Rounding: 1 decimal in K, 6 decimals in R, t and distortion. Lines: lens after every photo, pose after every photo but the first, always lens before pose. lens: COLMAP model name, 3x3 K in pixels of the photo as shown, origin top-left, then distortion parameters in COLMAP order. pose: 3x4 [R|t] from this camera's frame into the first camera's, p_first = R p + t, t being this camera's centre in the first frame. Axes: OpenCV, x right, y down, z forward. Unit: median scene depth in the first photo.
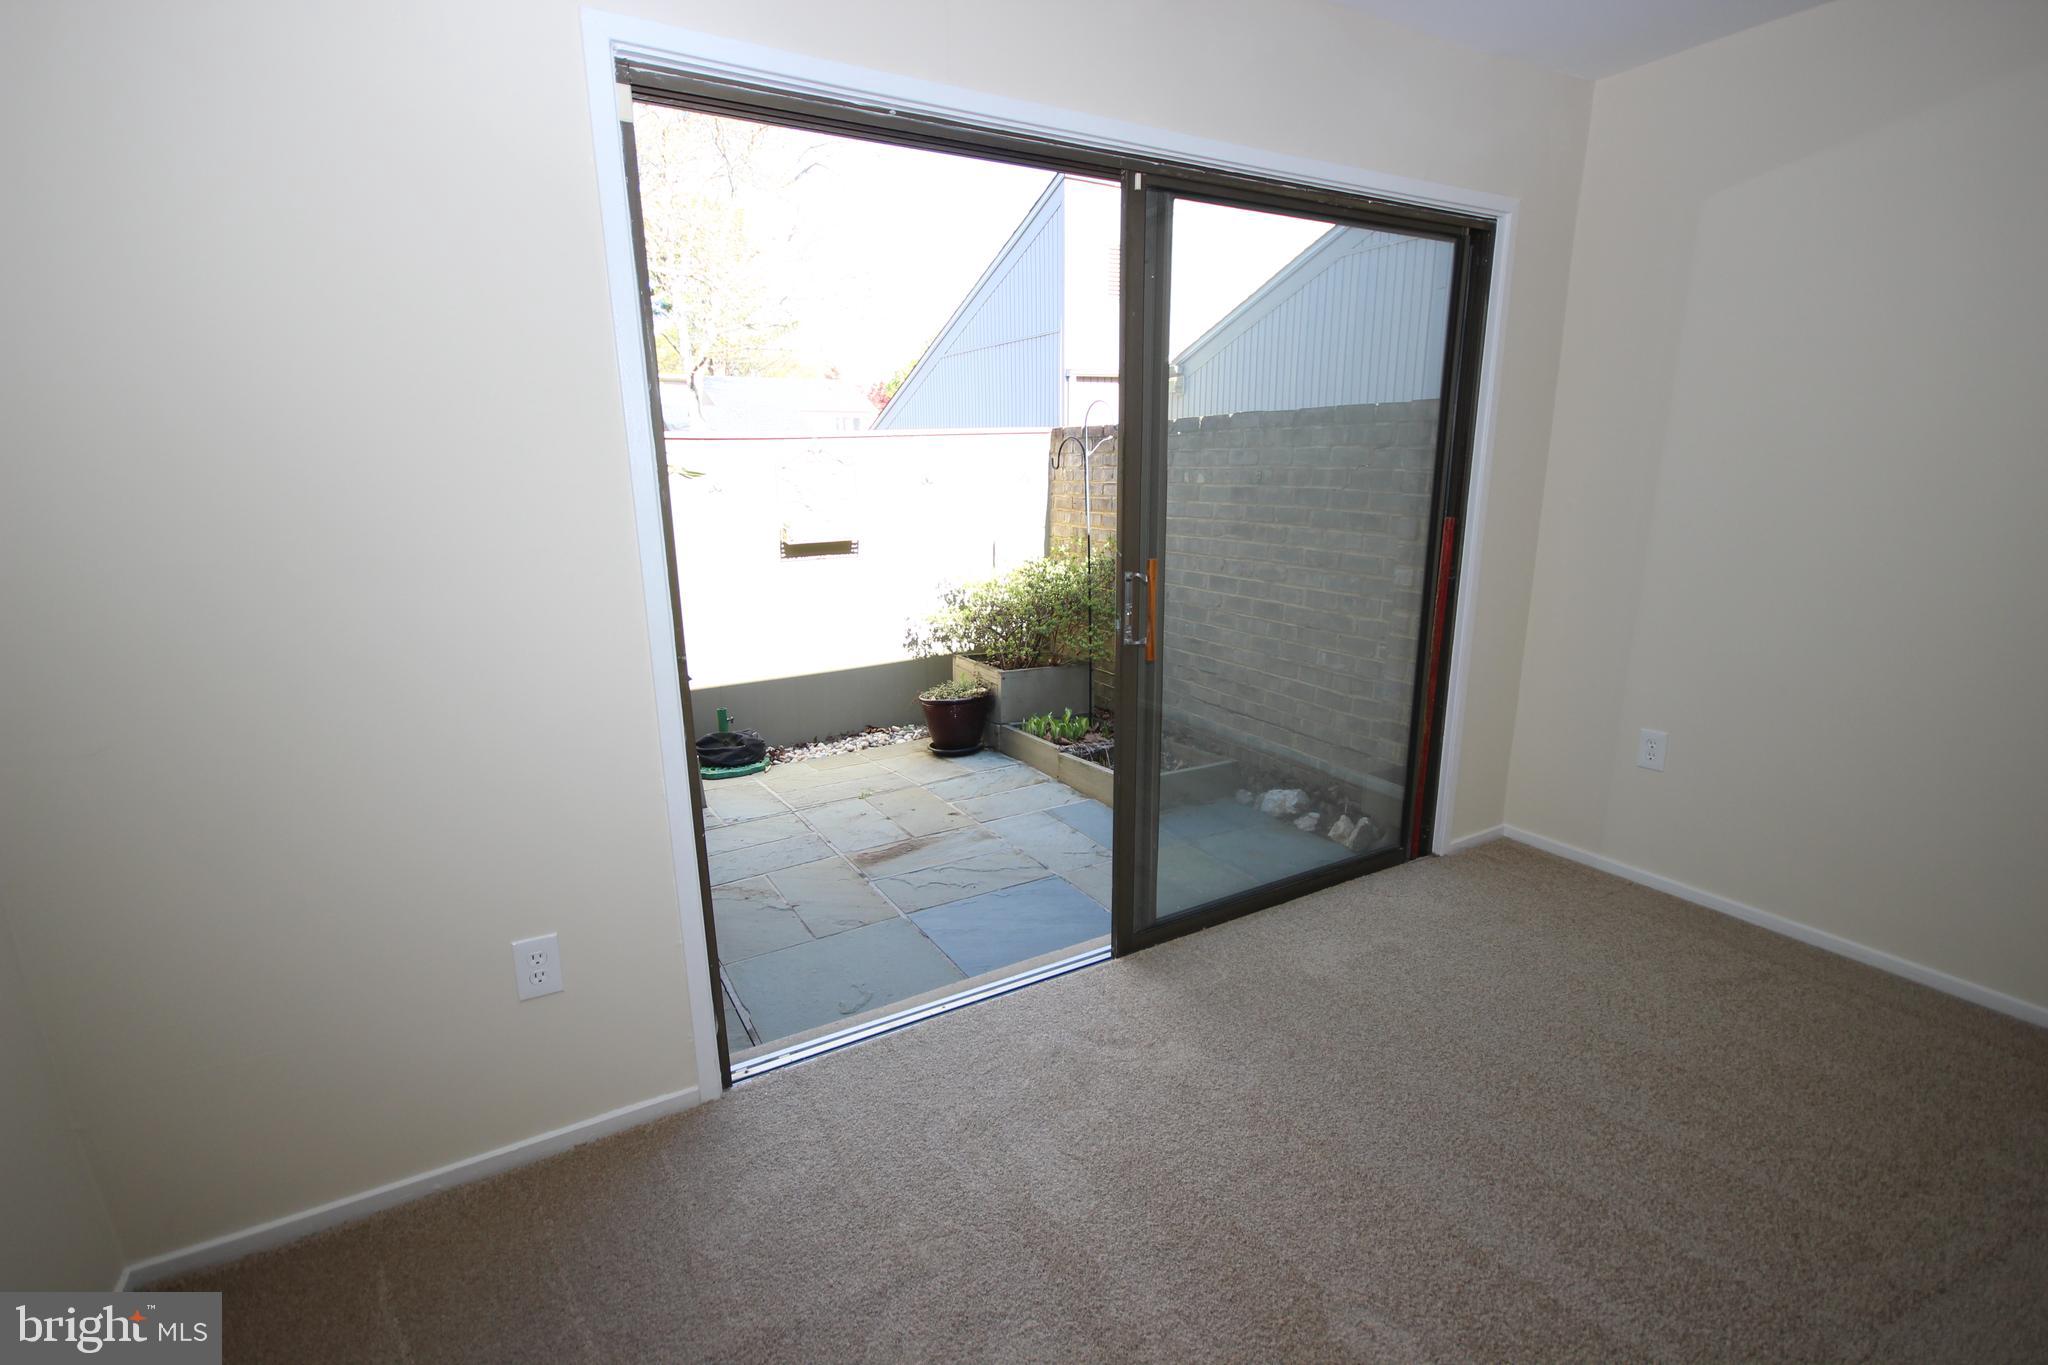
lens RADIAL K [[949.5, 0, 1027.7], [0, 949.5, 699.8], [0, 0, 1]] dist [-0.001310, 0.000328]
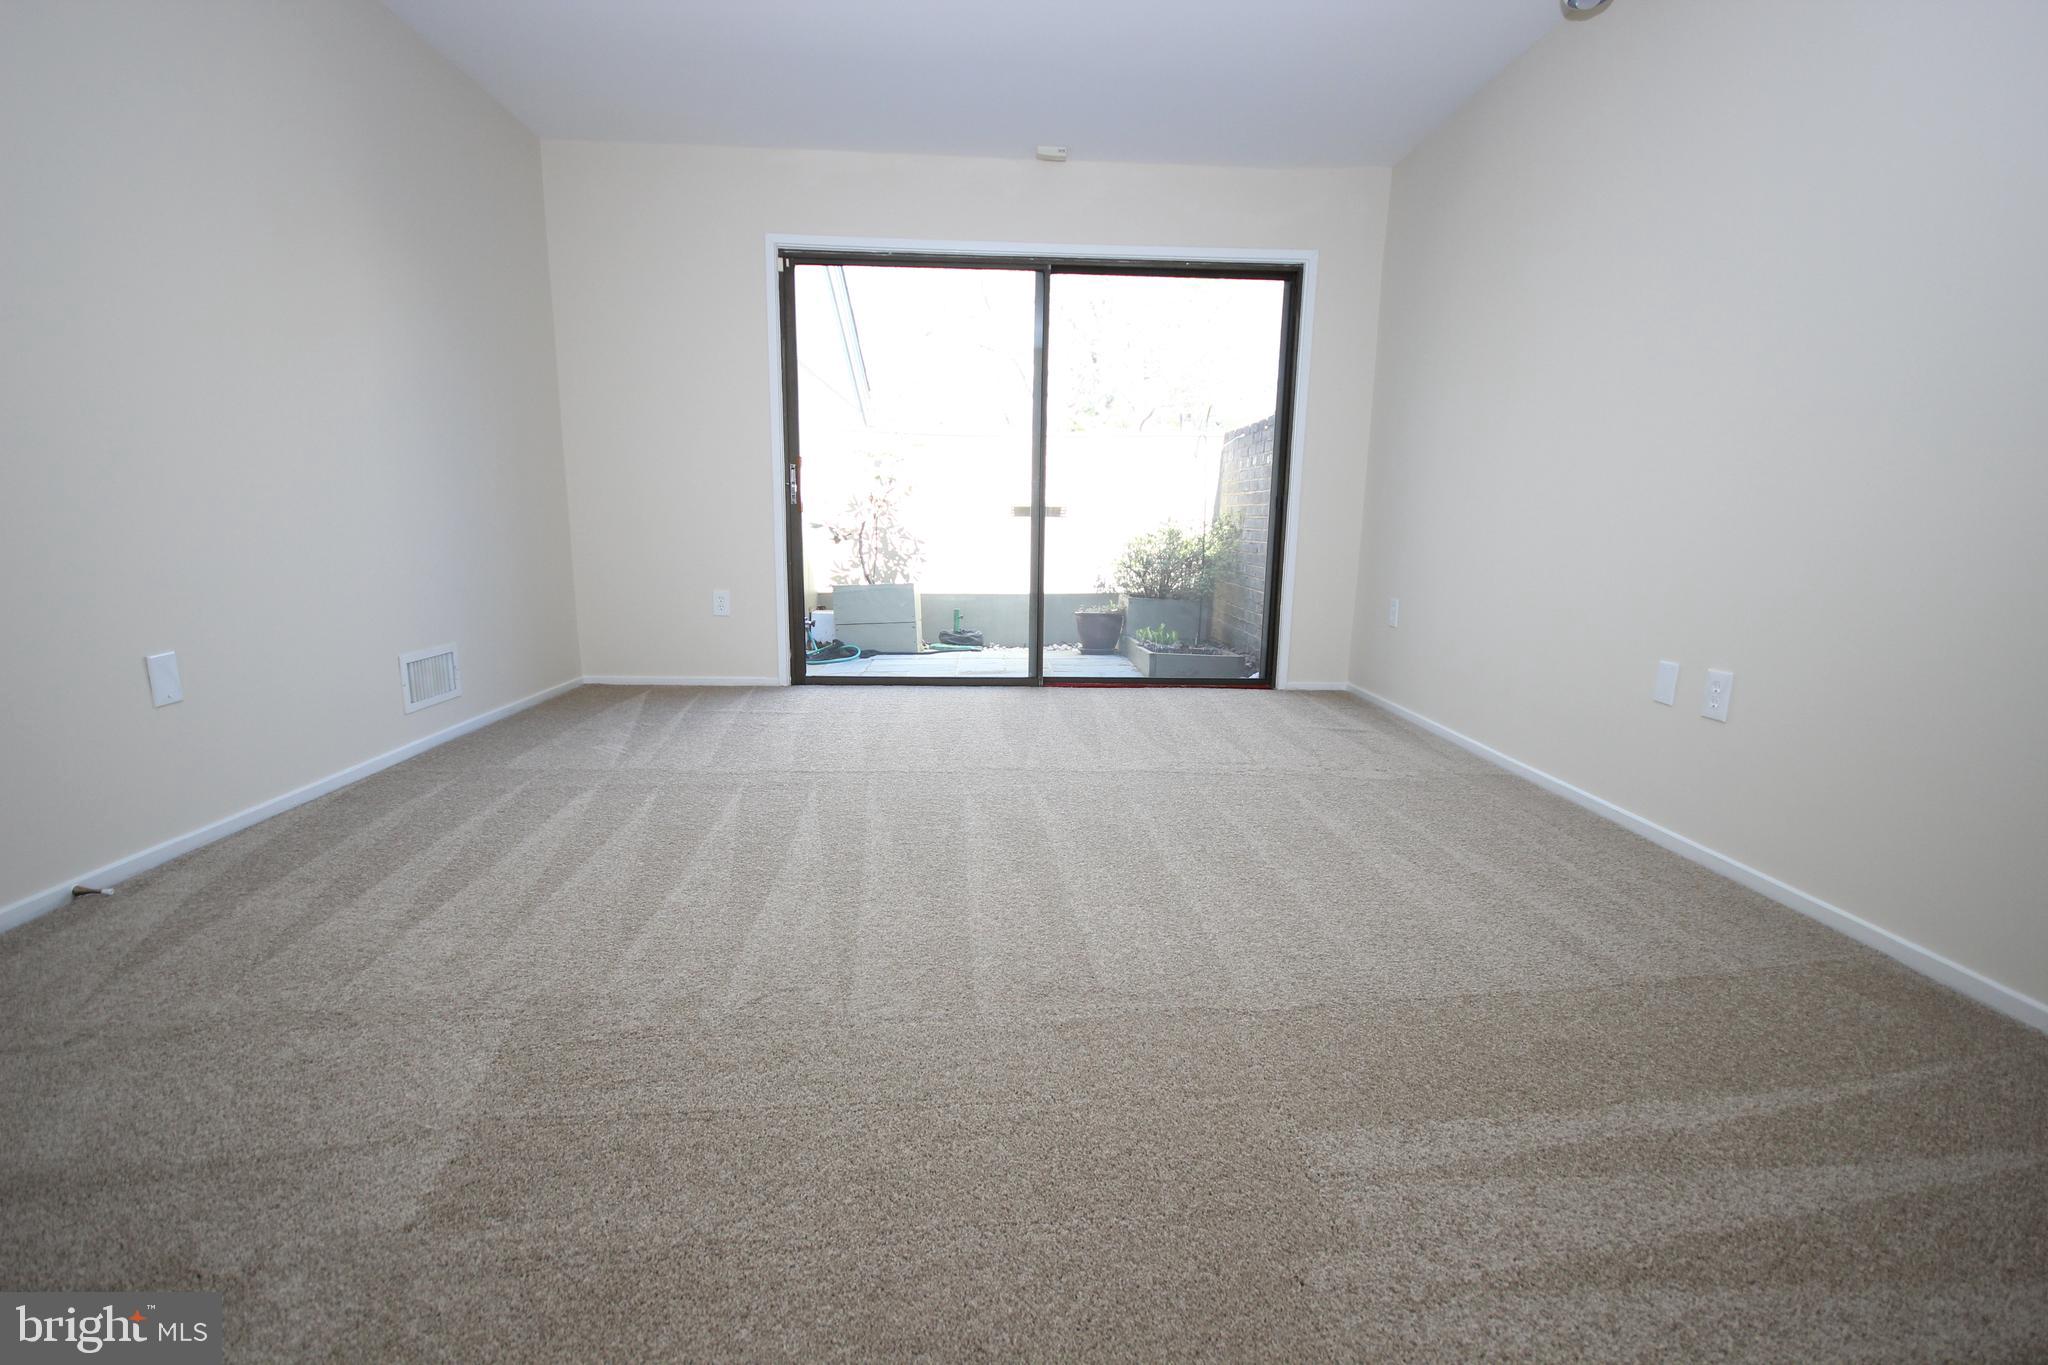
lens RADIAL K [[940.9, 0, 1016.9], [0, 940.9, 692.4], [0, 0, 1]] dist [0.019542, -0.019361]
pose [[0.882623, 0.114446, -0.455938, 0.484173], [-0.140561, 0.989789, -0.023654, 0.168646], [0.448576, 0.084964, 0.889697, -0.305928]]
